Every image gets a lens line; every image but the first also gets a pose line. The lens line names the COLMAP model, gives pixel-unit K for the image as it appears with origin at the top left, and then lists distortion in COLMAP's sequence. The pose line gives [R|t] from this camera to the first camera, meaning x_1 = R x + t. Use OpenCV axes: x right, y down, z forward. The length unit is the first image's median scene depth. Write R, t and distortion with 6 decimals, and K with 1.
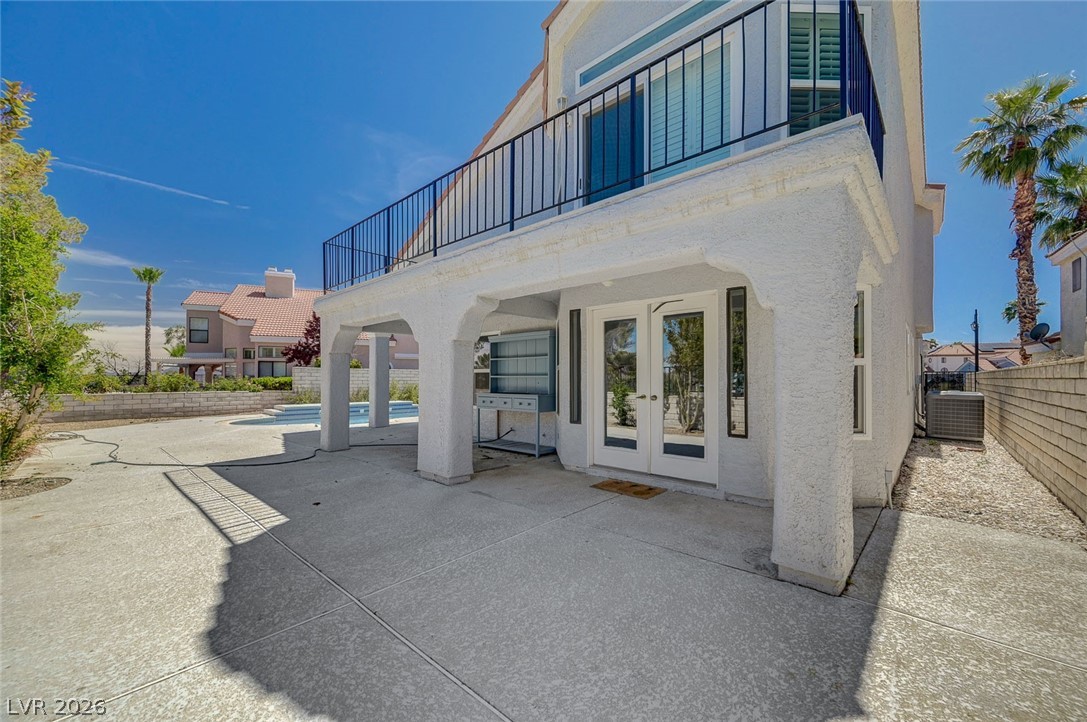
lens RADIAL K [[426.7, 0, 549.3], [0, 426.7, 373.9], [0, 0, 1]] dist [0.013494, 0.000074]
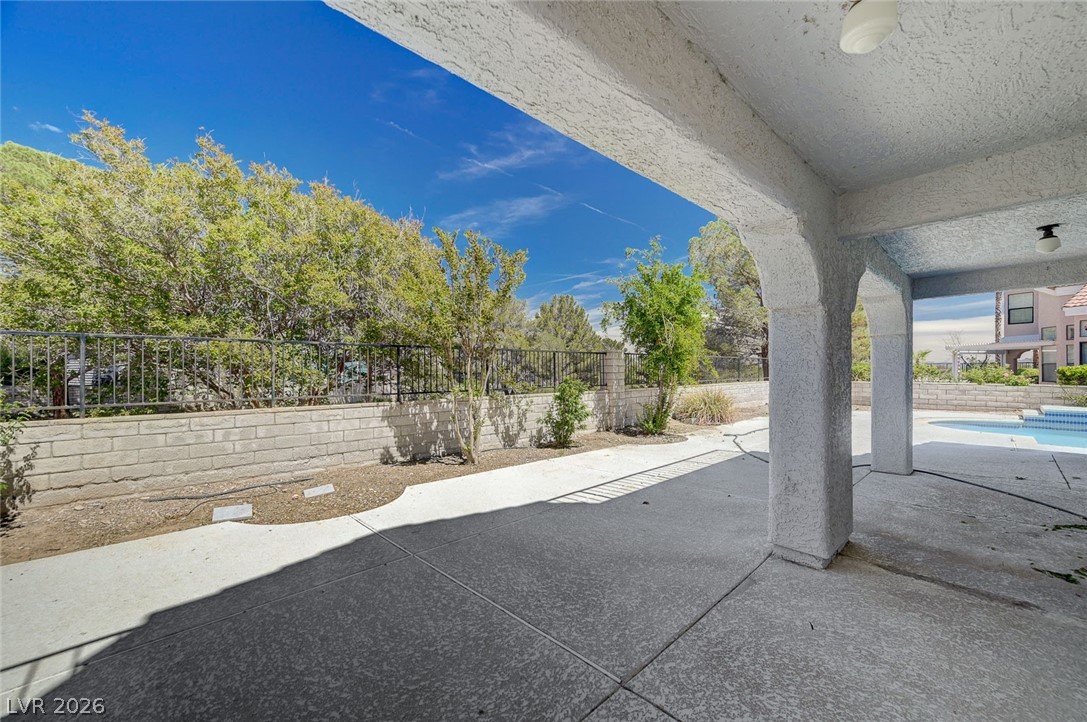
lens RADIAL K [[426.7, 0, 549.3], [0, 426.7, 373.9], [0, 0, 1]] dist [0.013494, 0.000074]
pose [[-0.061977, 0.010971, -0.998017, 0.135506], [0.018363, 0.999783, 0.009850, -0.001143], [0.997909, -0.017716, -0.062165, 0.261636]]
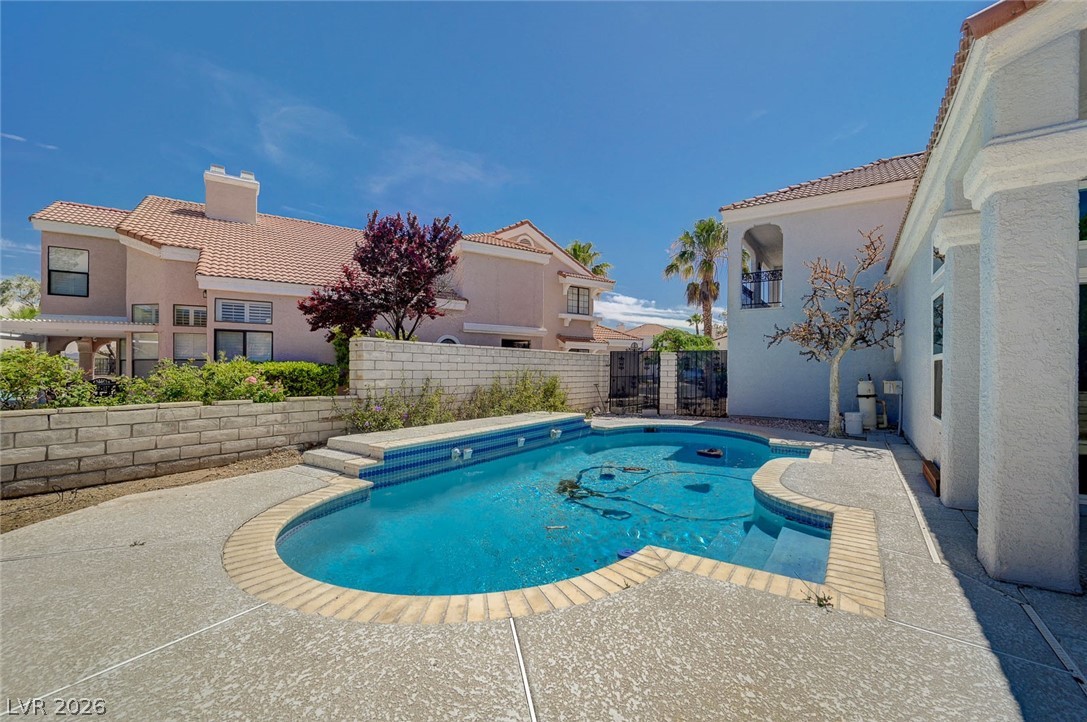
lens RADIAL K [[453.7, 0, 561.9], [0, 453.7, 365.4], [0, 0, 1]] dist [0.001107, 0.000272]
pose [[0.987237, 0.002977, 0.159232, -0.557701], [-0.004553, 0.999944, 0.009528, 0.006665], [-0.159194, -0.010131, 0.987195, 0.645457]]
